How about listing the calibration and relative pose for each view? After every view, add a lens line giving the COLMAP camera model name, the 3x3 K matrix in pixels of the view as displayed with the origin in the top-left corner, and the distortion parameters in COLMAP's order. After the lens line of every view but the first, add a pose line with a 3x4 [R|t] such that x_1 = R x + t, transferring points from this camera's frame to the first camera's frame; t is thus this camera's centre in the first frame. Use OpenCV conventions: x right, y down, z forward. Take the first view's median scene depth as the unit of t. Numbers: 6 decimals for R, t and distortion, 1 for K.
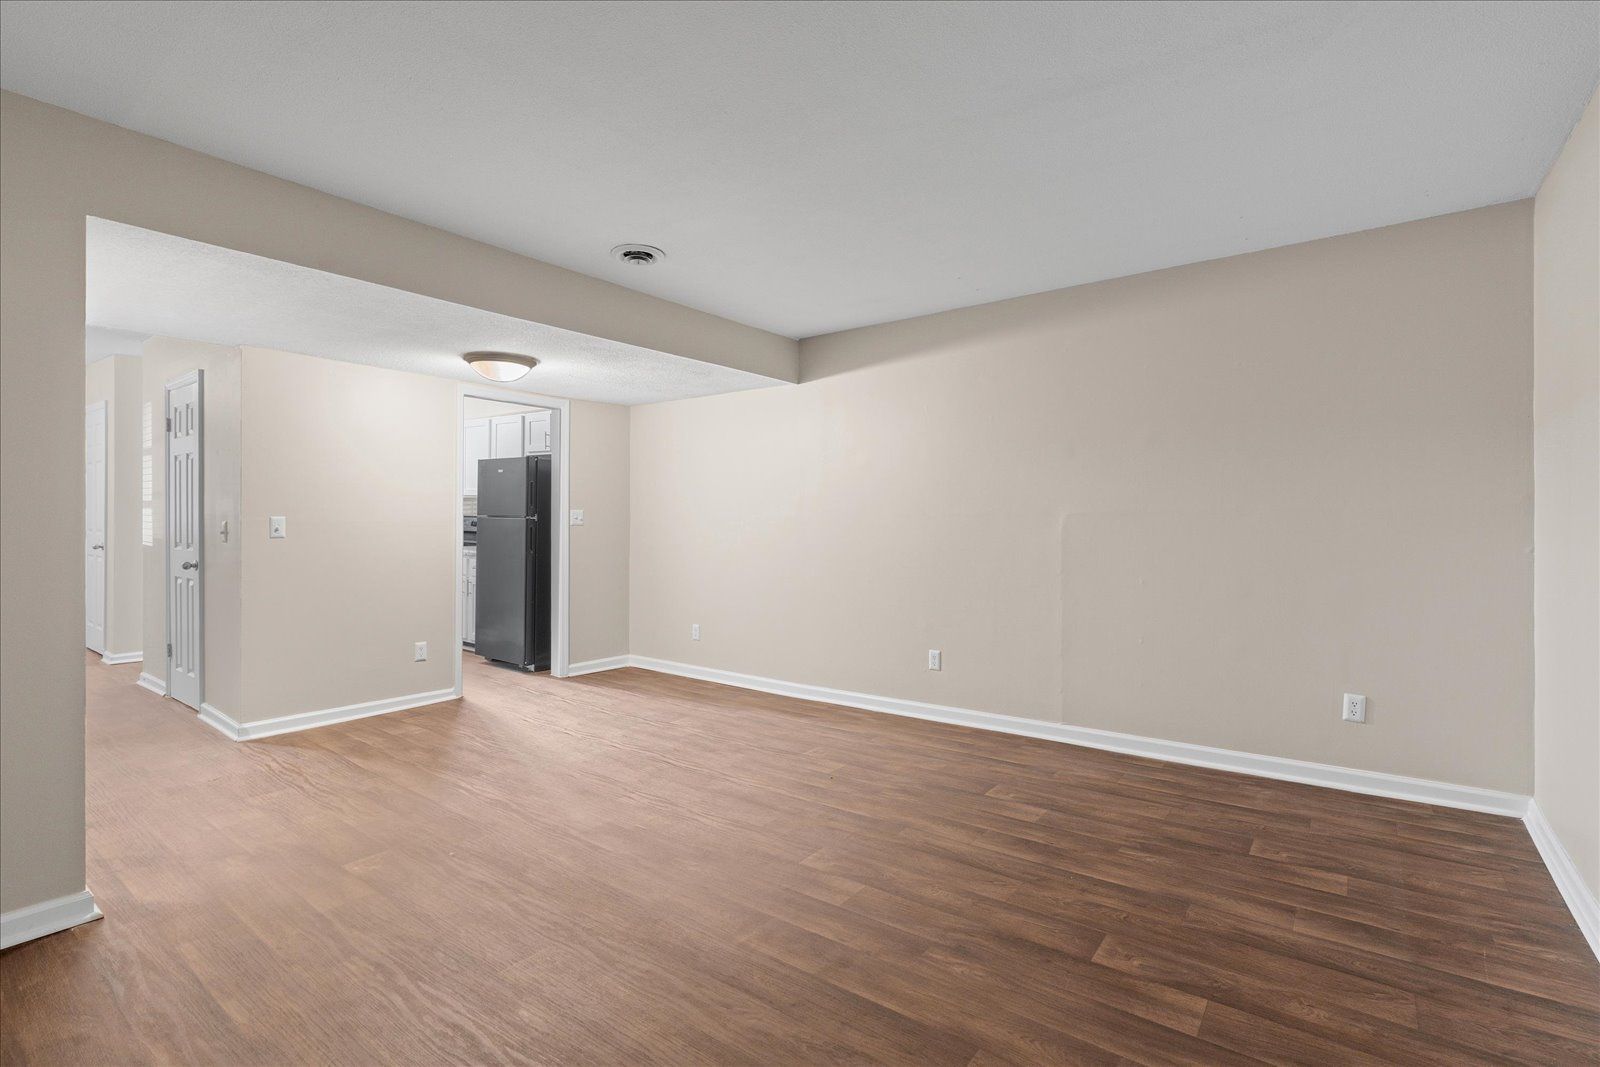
lens RADIAL K [[725.5, 0, 792.2], [0, 725.5, 531.6], [0, 0, 1]] dist [0.003392, 0.000999]
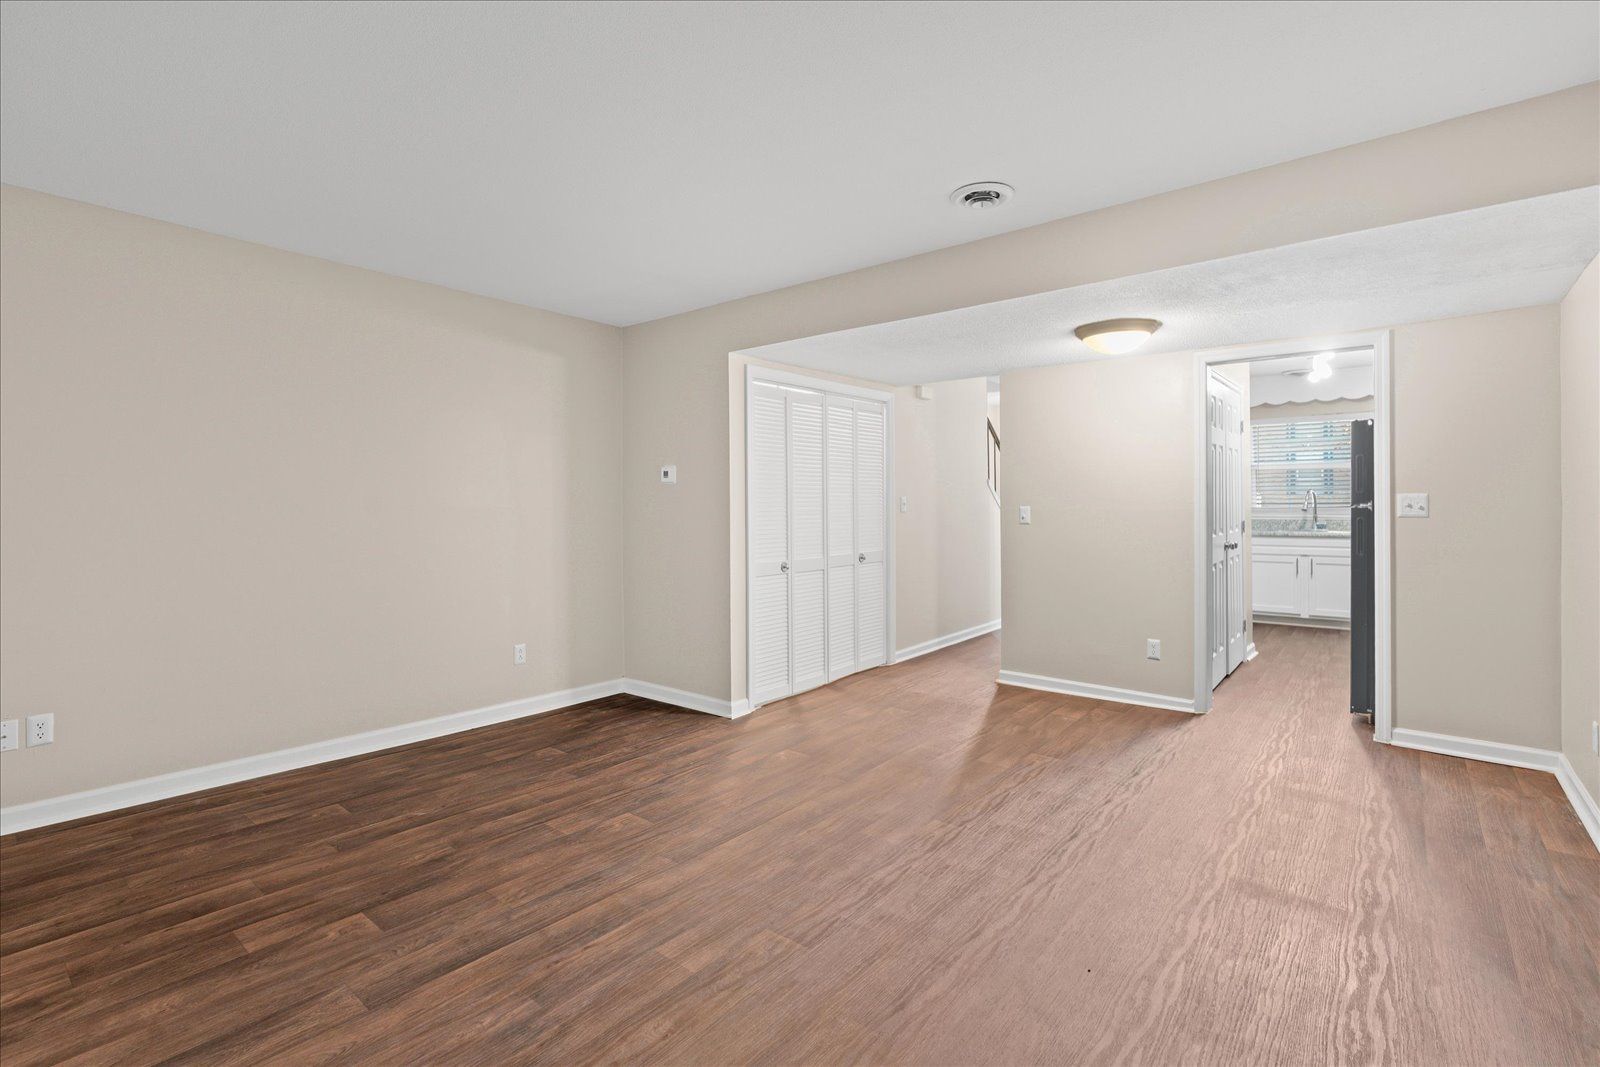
lens RADIAL K [[738.5, 0, 799.0], [0, 738.5, 523.2], [0, 0, 1]] dist [-0.000172, -0.000046]
pose [[-0.024957, 0.010917, -0.999629, 1.525783], [0.012258, 0.999869, 0.010613, 0.000692], [0.999613, -0.011988, -0.025087, 1.722363]]
